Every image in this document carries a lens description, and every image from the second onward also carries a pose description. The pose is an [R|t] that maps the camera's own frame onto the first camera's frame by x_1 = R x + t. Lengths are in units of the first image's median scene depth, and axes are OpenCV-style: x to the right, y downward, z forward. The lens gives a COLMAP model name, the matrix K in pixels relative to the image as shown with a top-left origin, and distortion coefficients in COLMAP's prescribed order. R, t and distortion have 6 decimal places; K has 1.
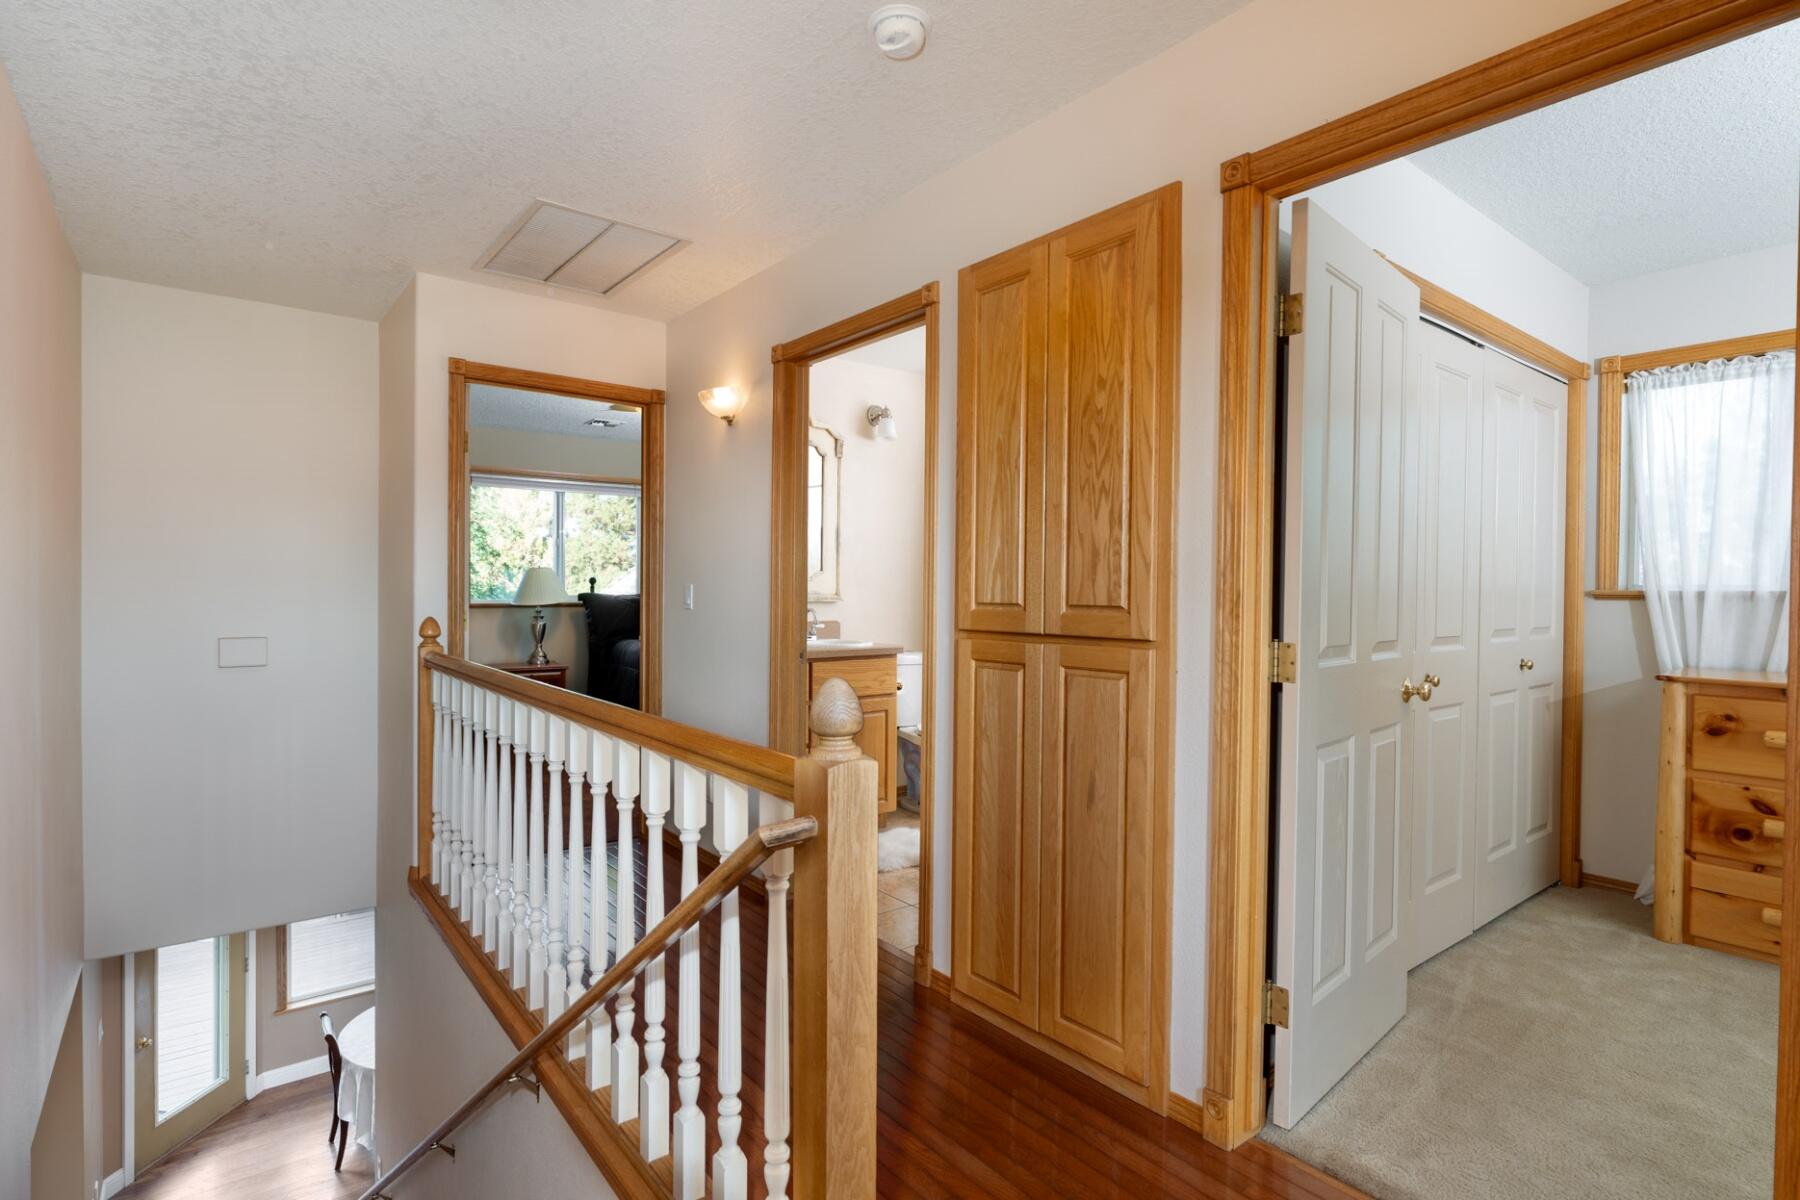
lens RADIAL K [[885.5, 0, 887.6], [0, 885.5, 594.3], [0, 0, 1]] dist [-0.003180, -0.000148]
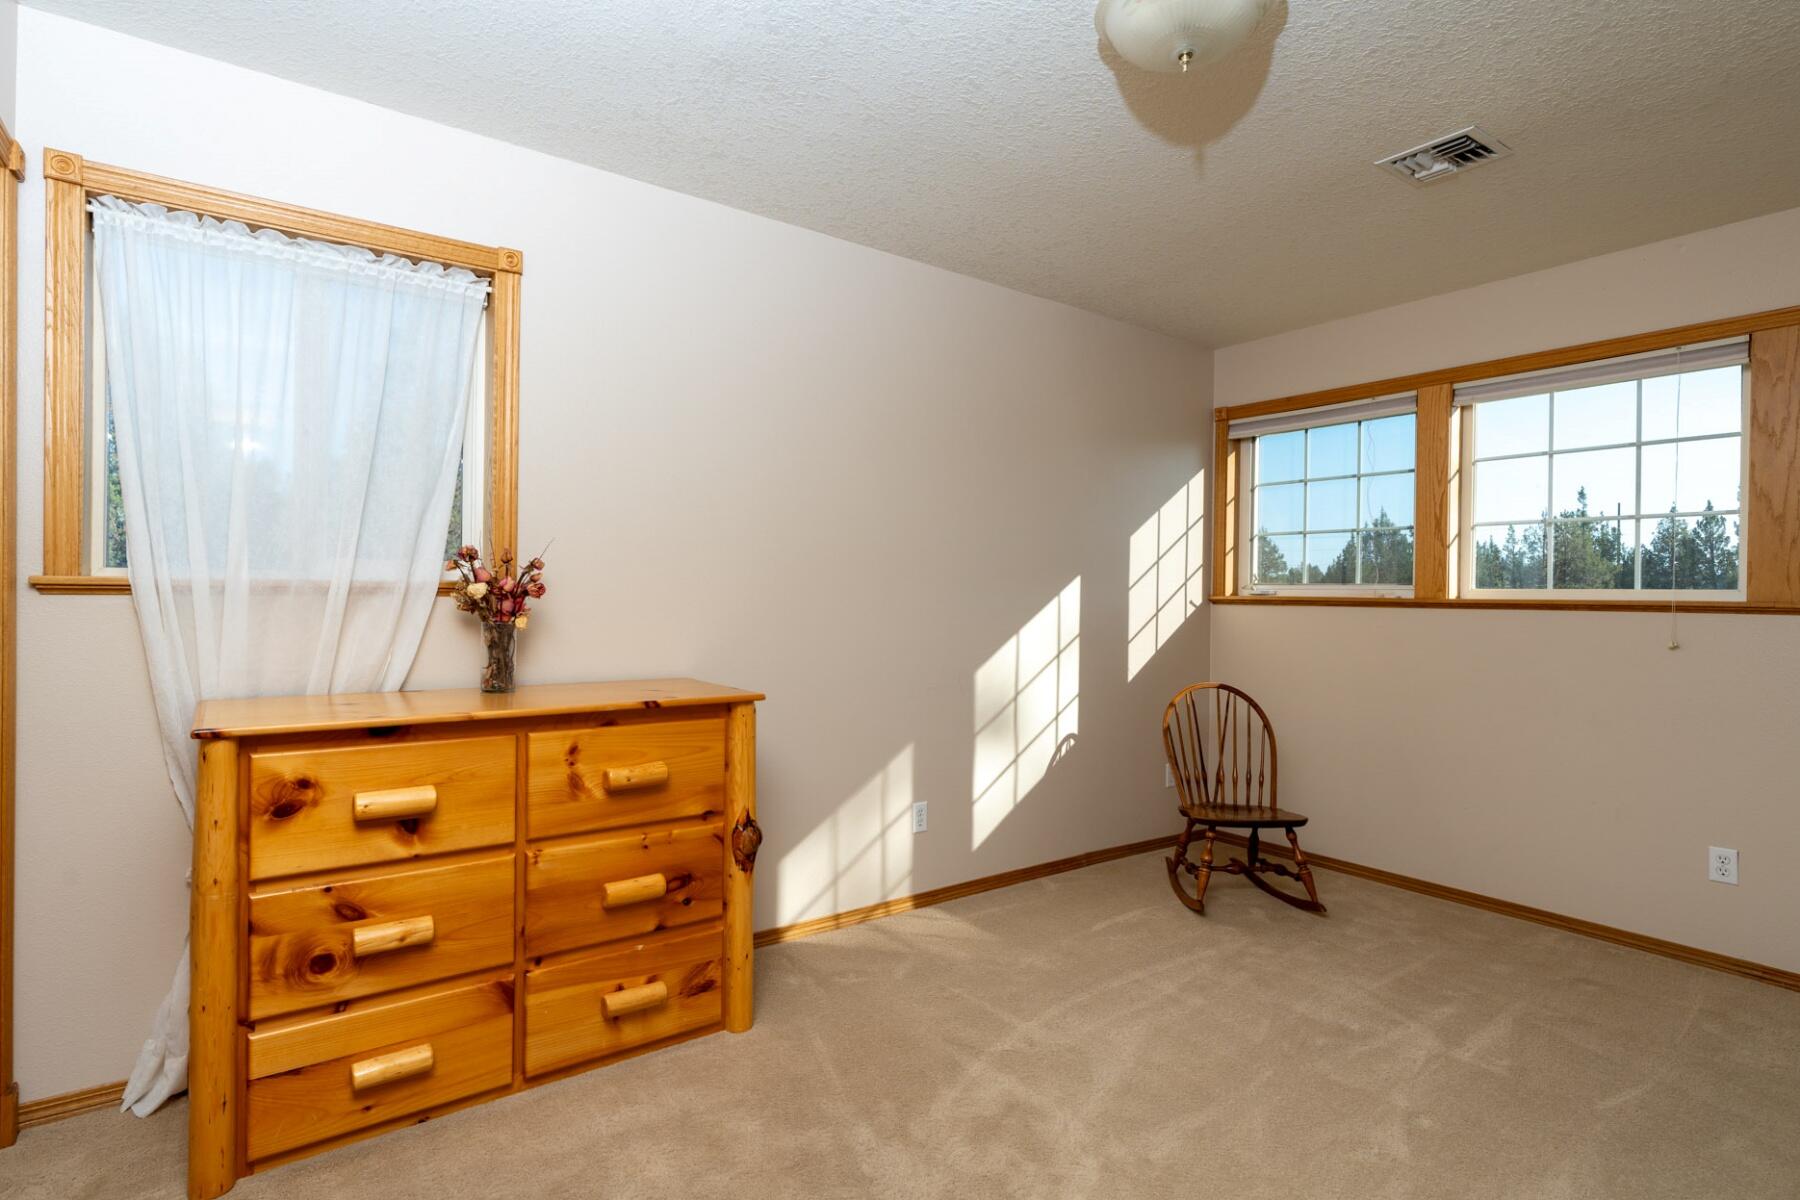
lens RADIAL K [[885.5, 0, 887.6], [0, 885.5, 594.3], [0, 0, 1]] dist [-0.003180, -0.000148]
pose [[0.053567, -0.013548, 0.998472, 0.350774], [0.000192, 0.999908, 0.013557, -0.001068], [-0.998564, -0.000535, 0.053565, 0.546331]]
